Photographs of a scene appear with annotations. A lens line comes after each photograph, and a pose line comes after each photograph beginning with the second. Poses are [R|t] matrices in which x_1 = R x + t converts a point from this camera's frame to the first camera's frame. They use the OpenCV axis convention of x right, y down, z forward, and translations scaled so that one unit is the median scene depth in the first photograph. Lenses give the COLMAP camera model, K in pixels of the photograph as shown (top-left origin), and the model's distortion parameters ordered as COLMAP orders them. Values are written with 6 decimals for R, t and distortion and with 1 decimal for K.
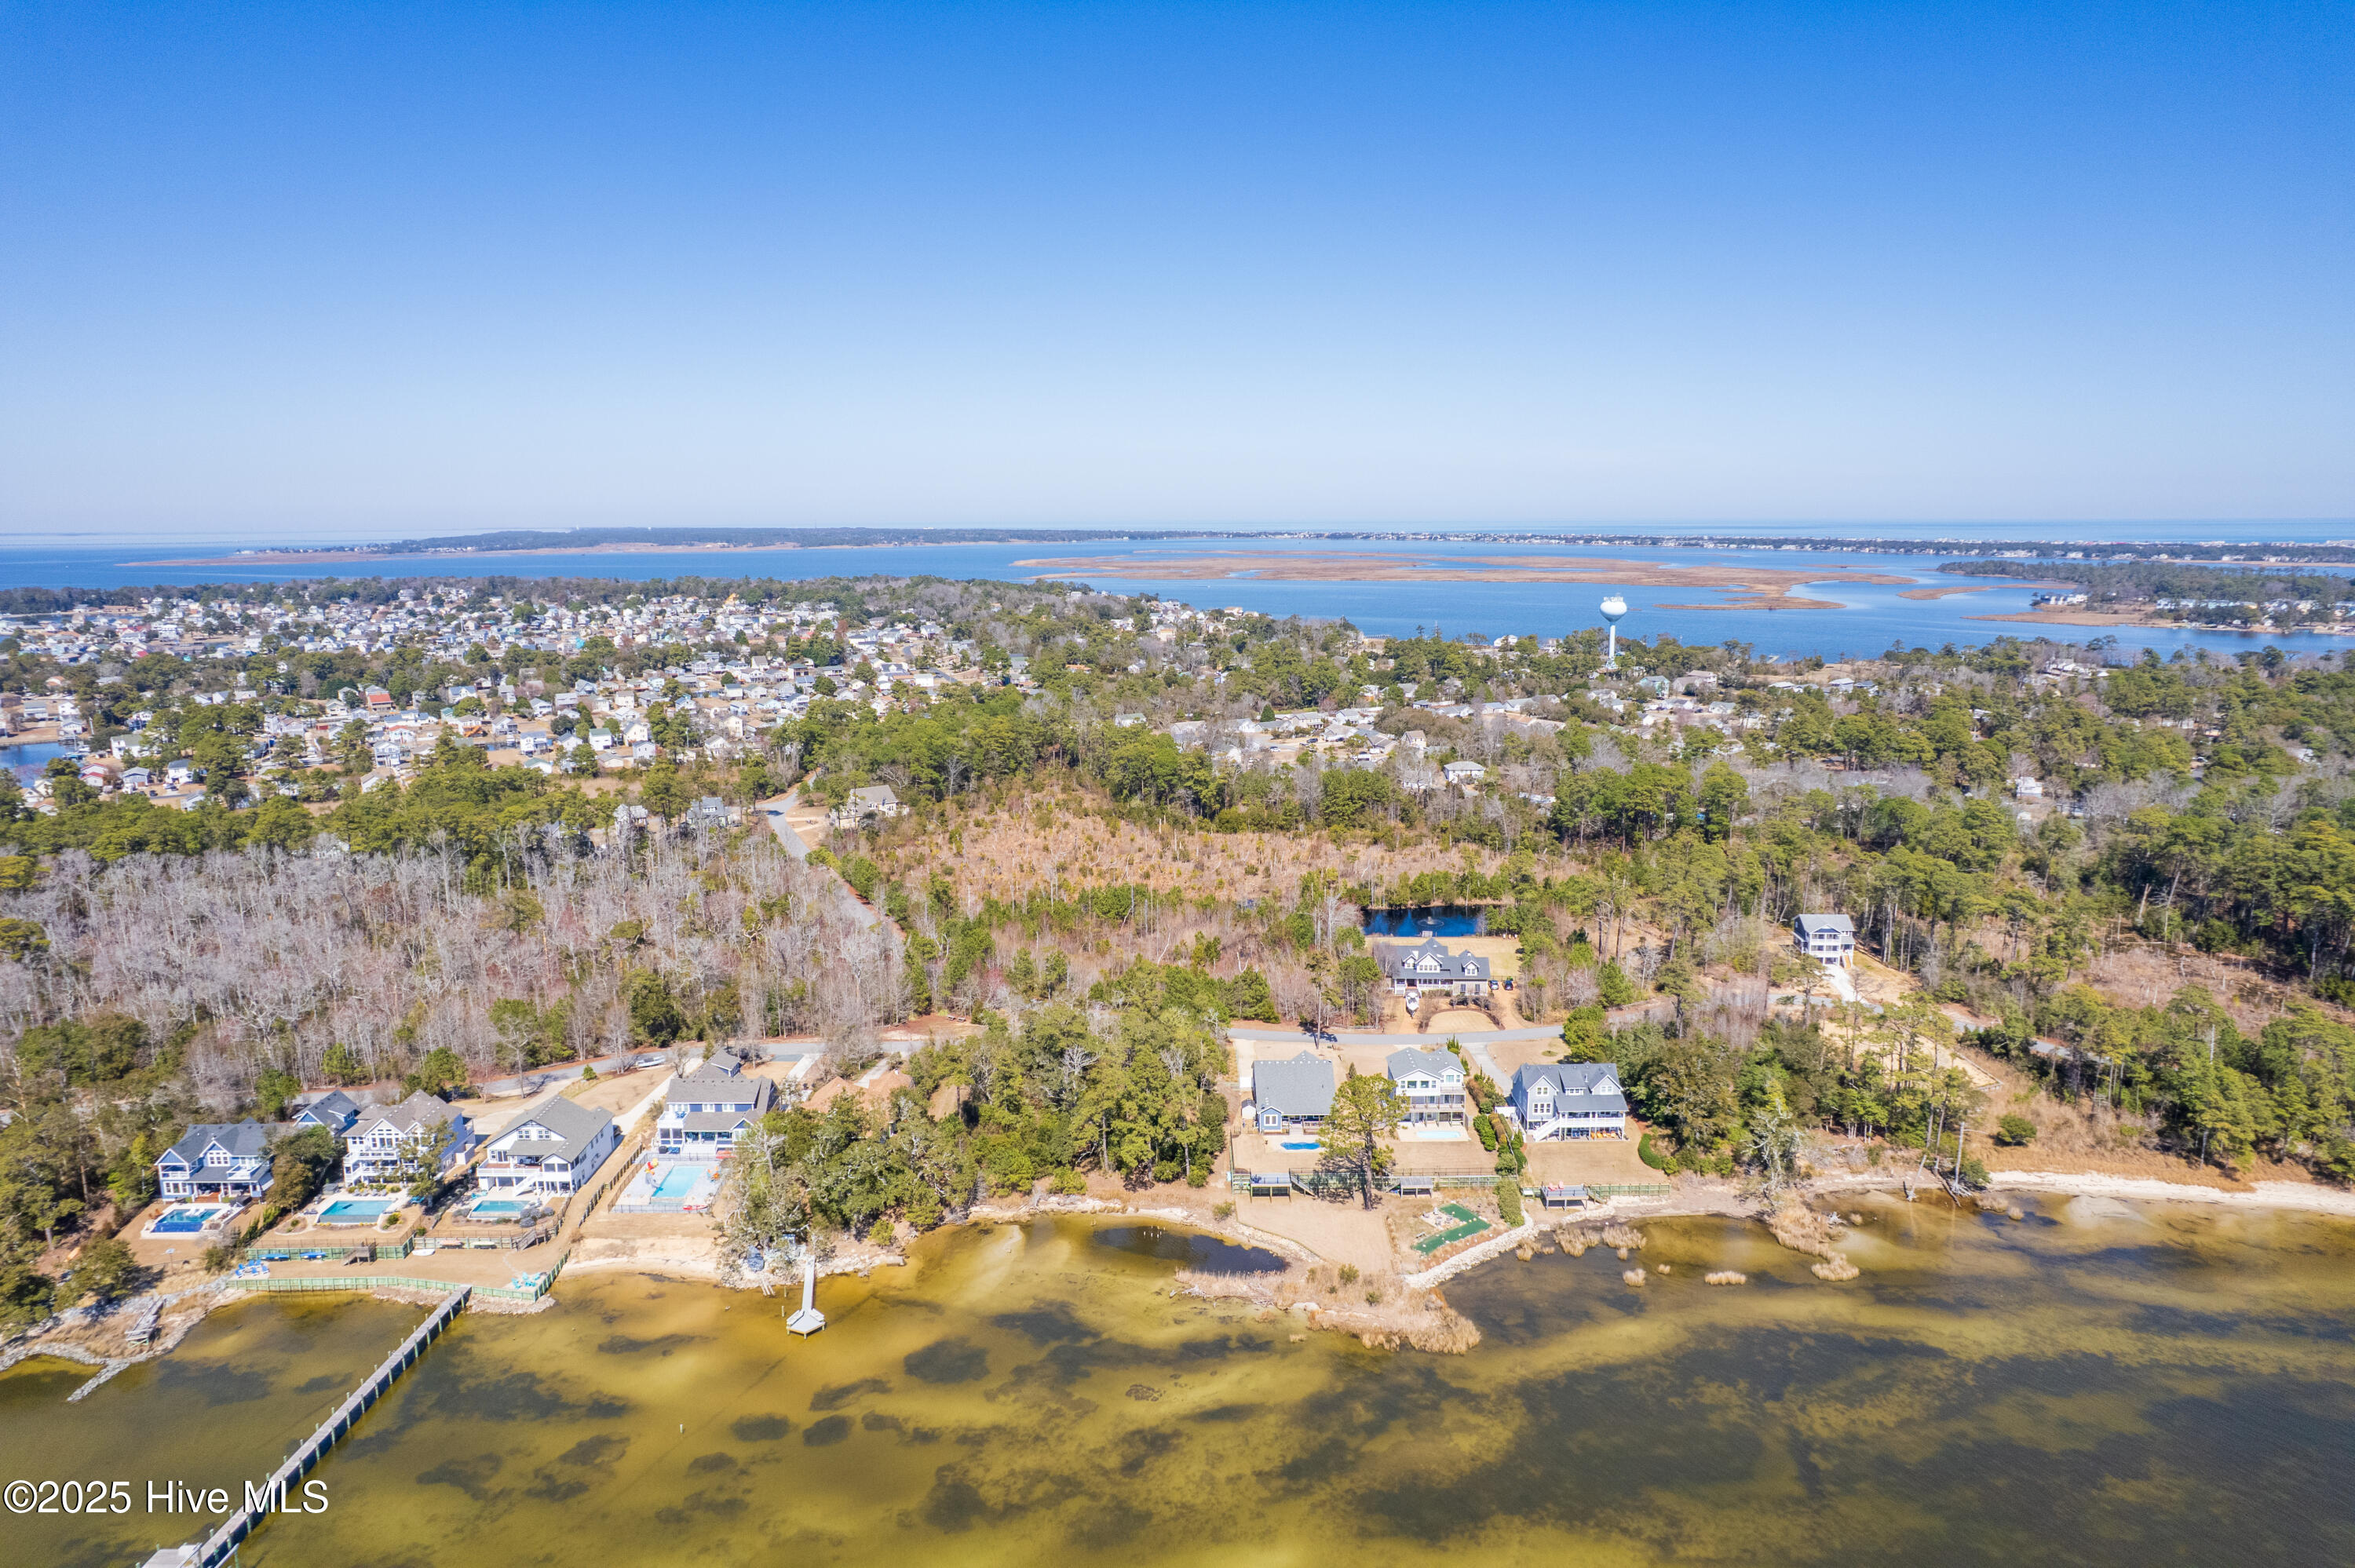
lens RADIAL K [[1503.7, 0, 1177.5], [0, 1503.7, 784.0], [0, 0, 1]] dist [-0.080678, 0.077465]
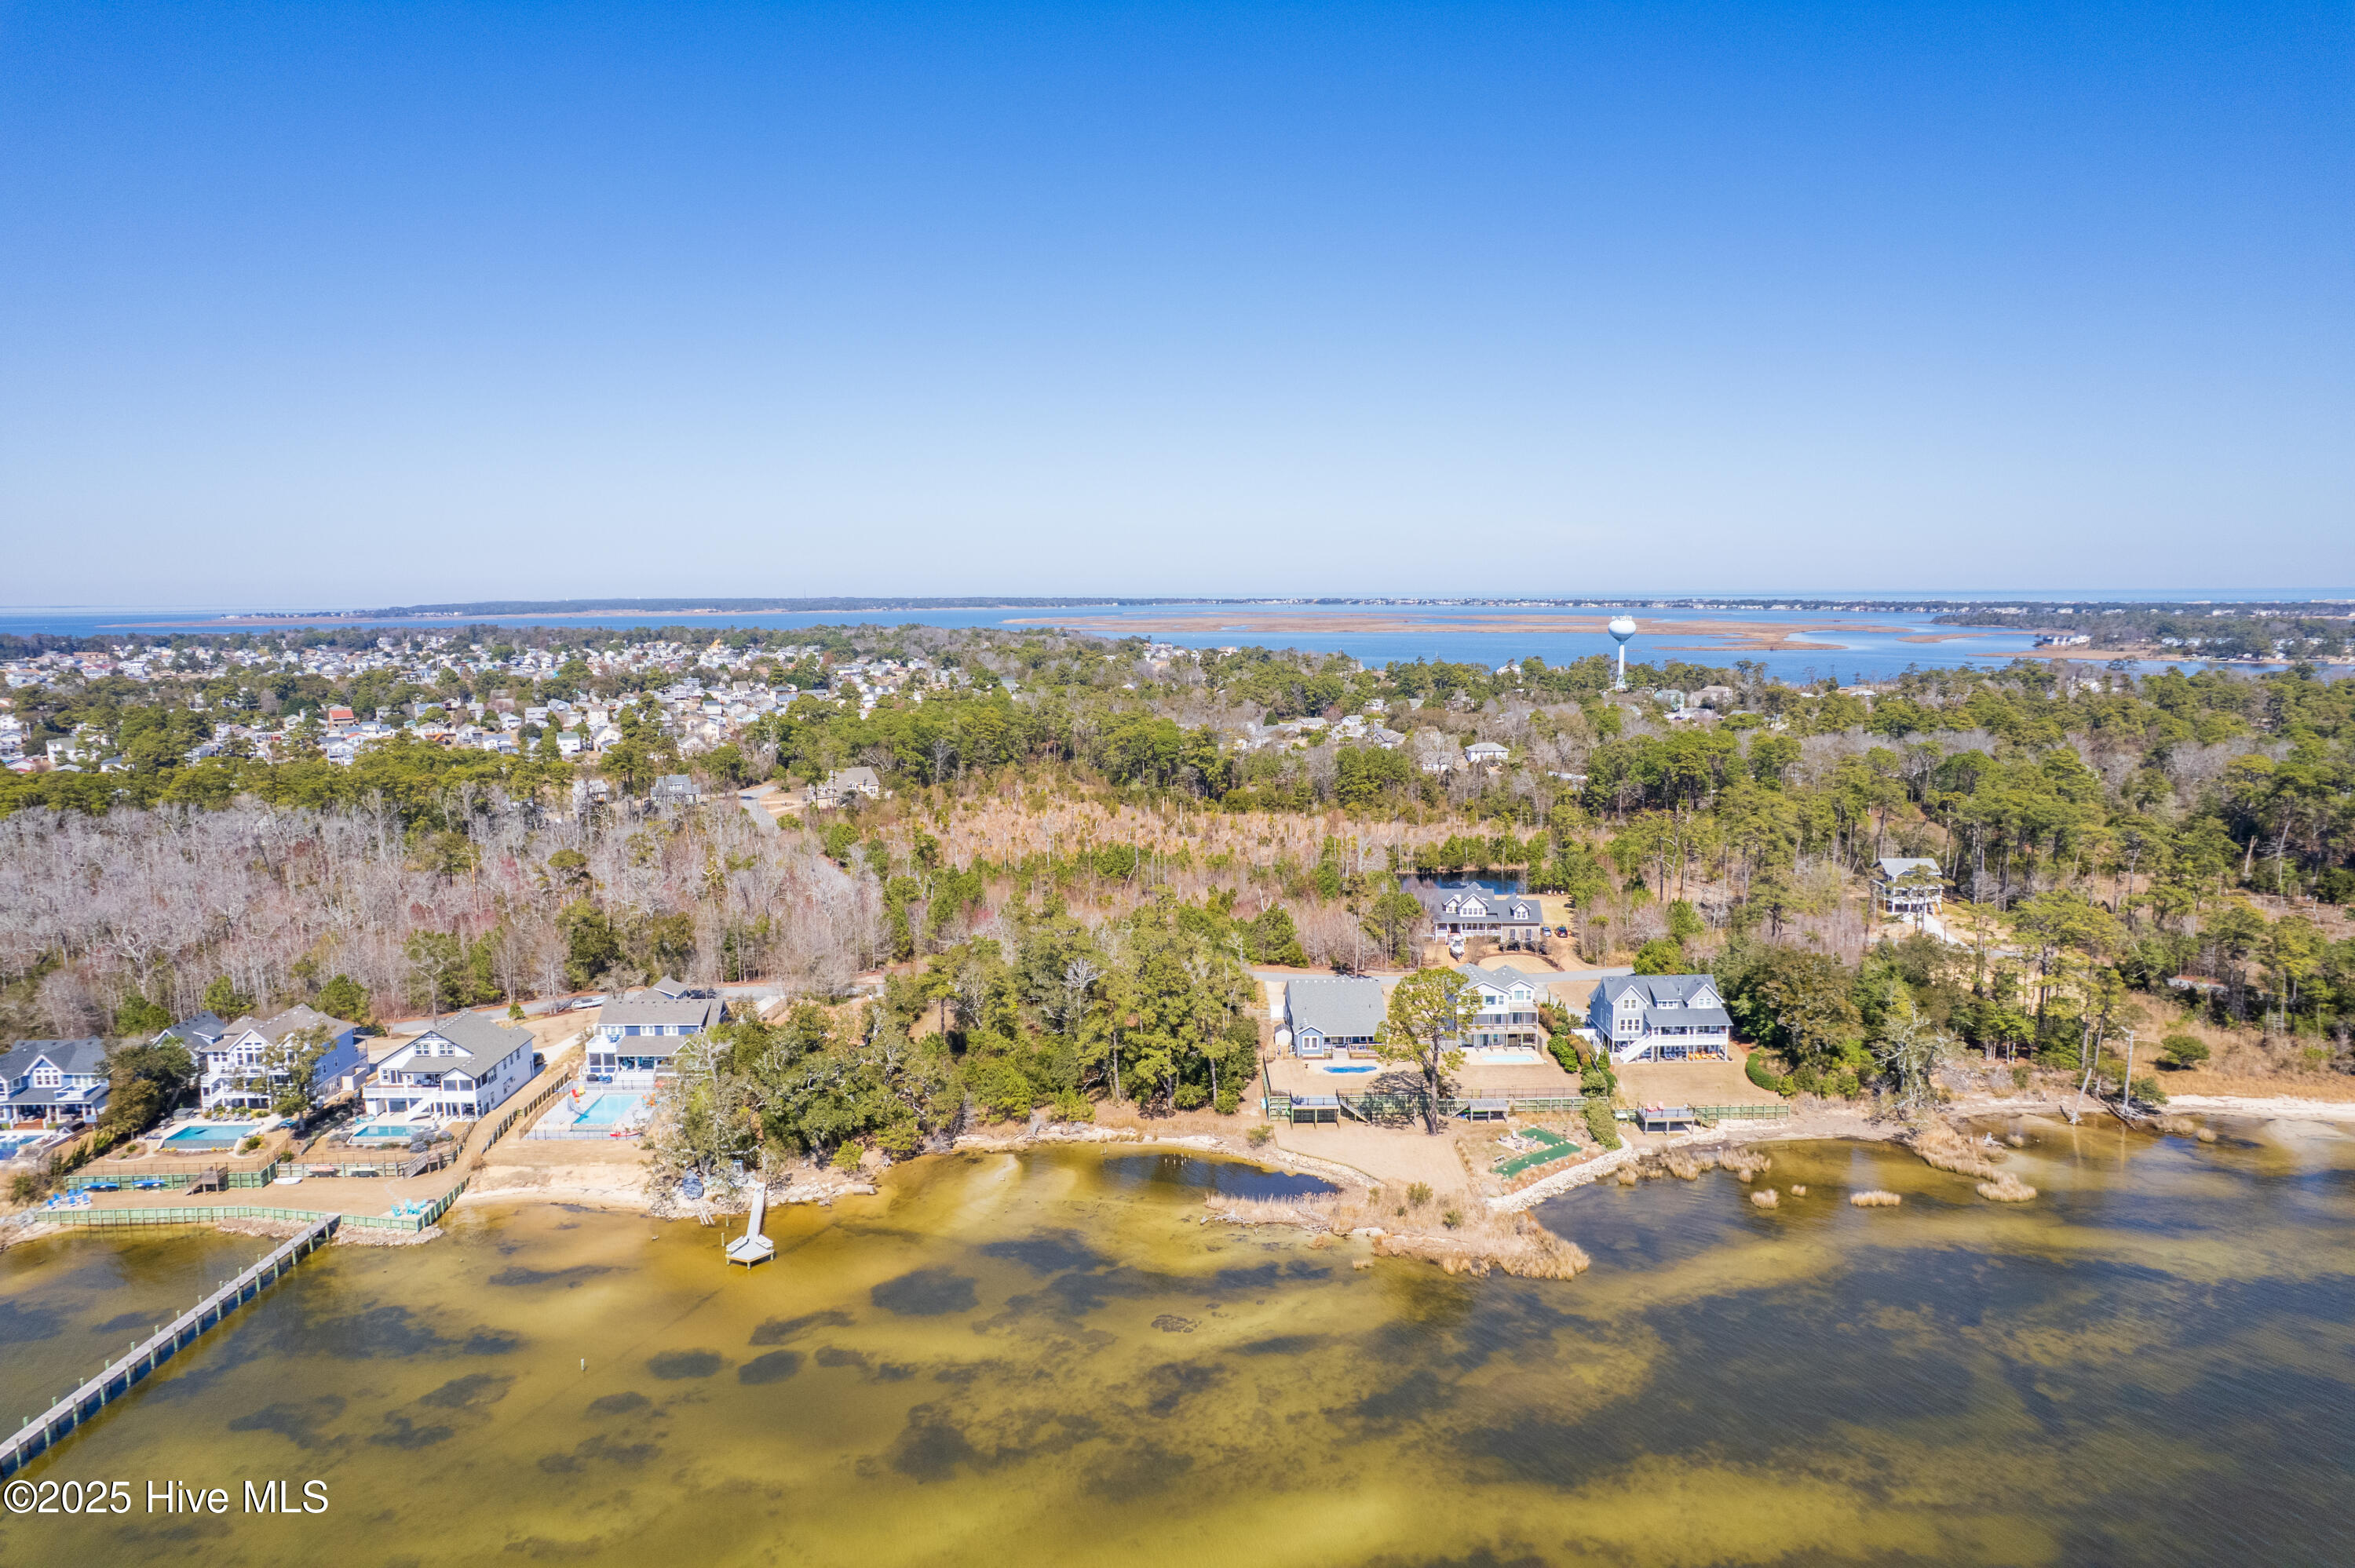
lens RADIAL K [[1503.7, 0, 1177.5], [0, 1503.7, 784.0], [0, 0, 1]] dist [-0.080678, 0.077465]
pose [[0.999968, -0.002085, 0.007748, -0.020025], [0.002462, 0.998795, -0.049020, 0.123266], [-0.007636, 0.049037, 0.998768, 0.148887]]
